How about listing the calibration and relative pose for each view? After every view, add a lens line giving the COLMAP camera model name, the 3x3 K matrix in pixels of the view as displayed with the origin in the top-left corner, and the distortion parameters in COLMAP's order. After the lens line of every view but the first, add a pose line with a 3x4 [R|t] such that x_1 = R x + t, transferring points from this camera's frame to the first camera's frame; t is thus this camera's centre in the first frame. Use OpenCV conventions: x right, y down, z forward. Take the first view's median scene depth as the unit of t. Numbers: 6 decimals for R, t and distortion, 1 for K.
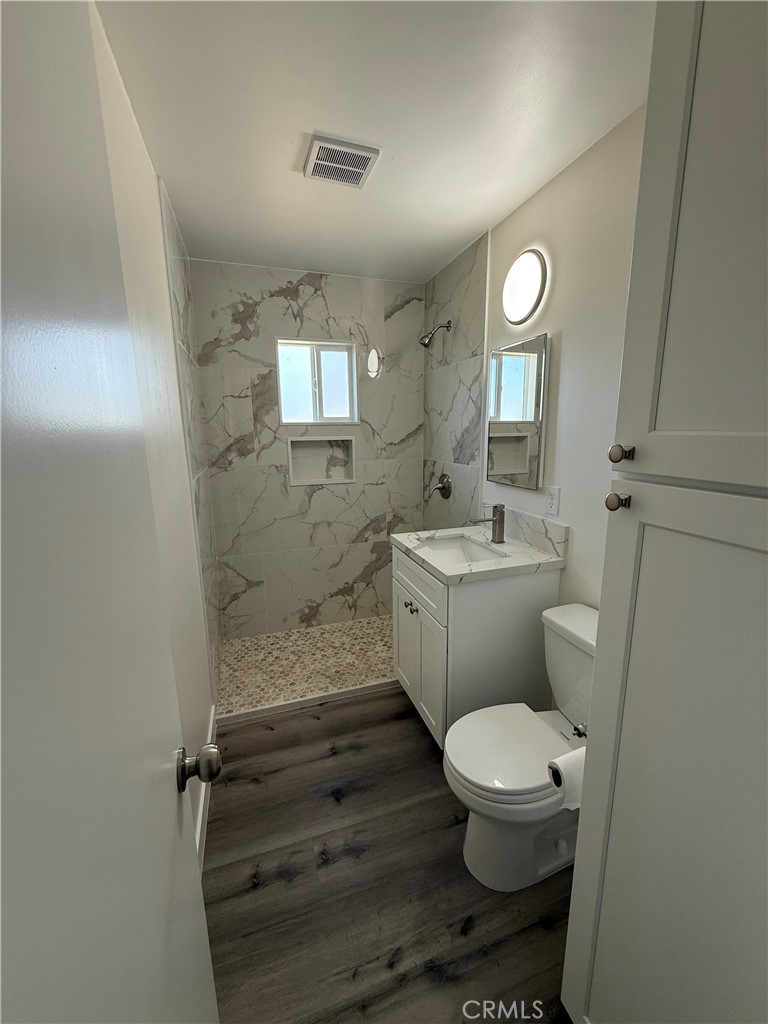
lens RADIAL K [[409.7, 0, 386.0], [0, 409.7, 509.8], [0, 0, 1]] dist [-0.000582, -0.000483]
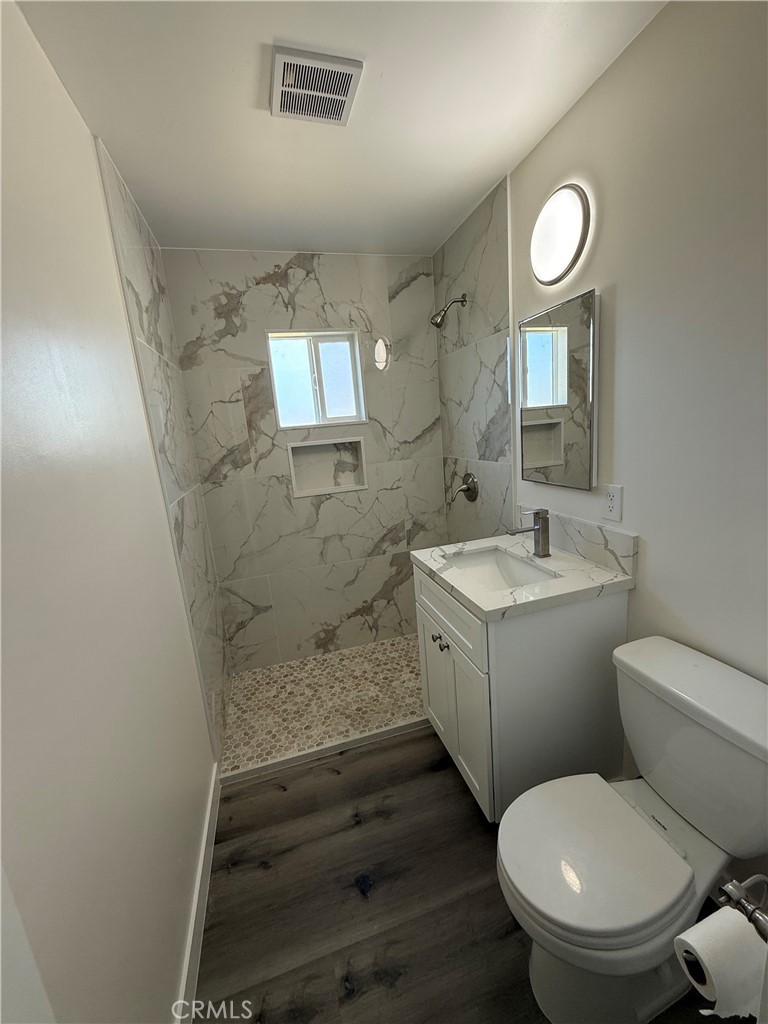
lens RADIAL K [[409.7, 0, 384.9], [0, 409.7, 509.6], [0, 0, 1]] dist [-0.000582, -0.000483]
pose [[0.996718, -0.061090, -0.053111, 0.009112], [0.061551, 0.998079, 0.007074, -0.033014], [0.052577, -0.010320, 0.998564, 0.150485]]
